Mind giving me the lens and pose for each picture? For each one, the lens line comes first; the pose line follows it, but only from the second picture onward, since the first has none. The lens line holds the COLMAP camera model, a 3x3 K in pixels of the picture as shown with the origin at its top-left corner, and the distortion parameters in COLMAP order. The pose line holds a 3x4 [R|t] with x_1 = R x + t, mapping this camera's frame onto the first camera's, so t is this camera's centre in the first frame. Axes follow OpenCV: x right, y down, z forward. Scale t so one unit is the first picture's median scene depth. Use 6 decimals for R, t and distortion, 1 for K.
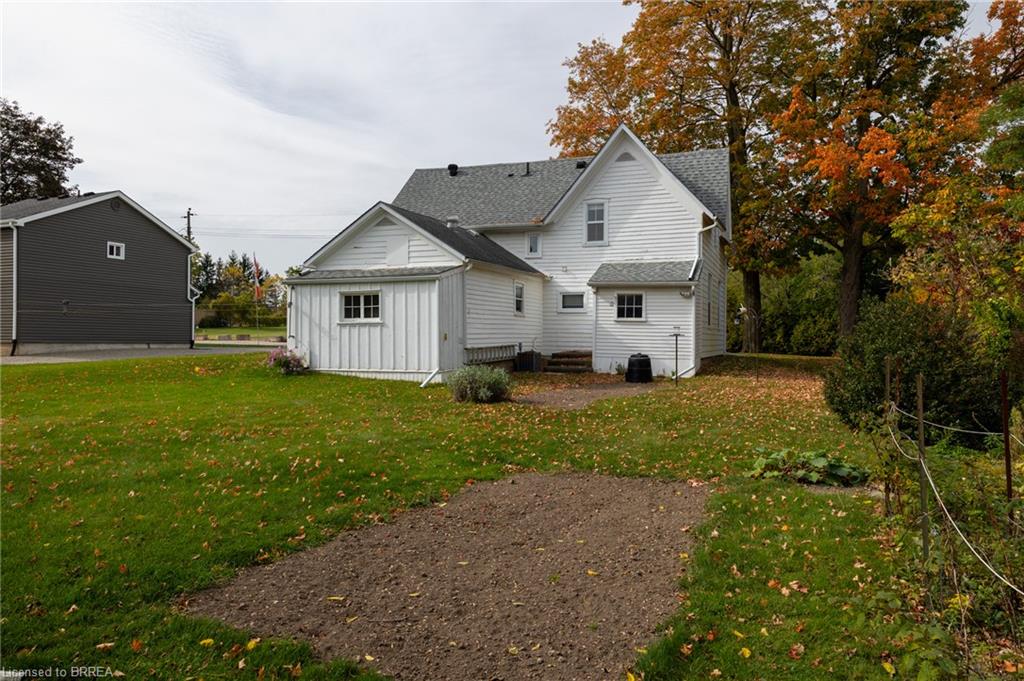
lens RADIAL K [[699.1, 0, 511.4], [0, 699.1, 336.7], [0, 0, 1]] dist [-0.003245, 0.012394]
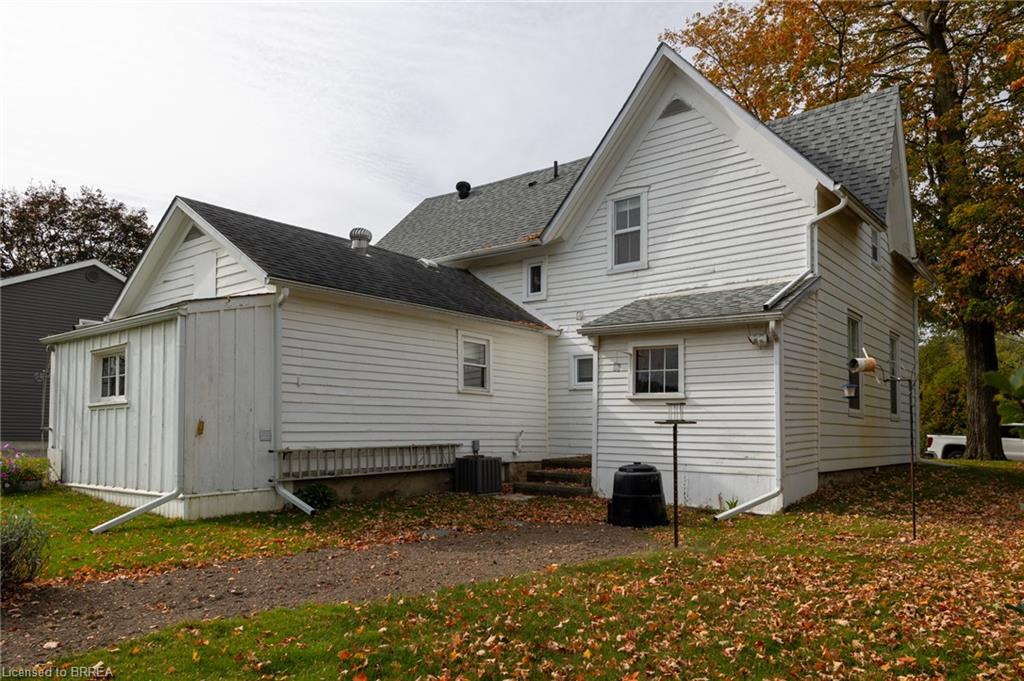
lens RADIAL K [[699.1, 0, 513.7], [0, 699.1, 412.0], [0, 0, 1]] dist [-0.003245, 0.012394]
pose [[0.953056, -0.009294, -0.302653, 0.214691], [-0.000733, 0.999455, -0.033002, 0.004209], [0.302794, 0.031675, 0.952529, 0.453313]]
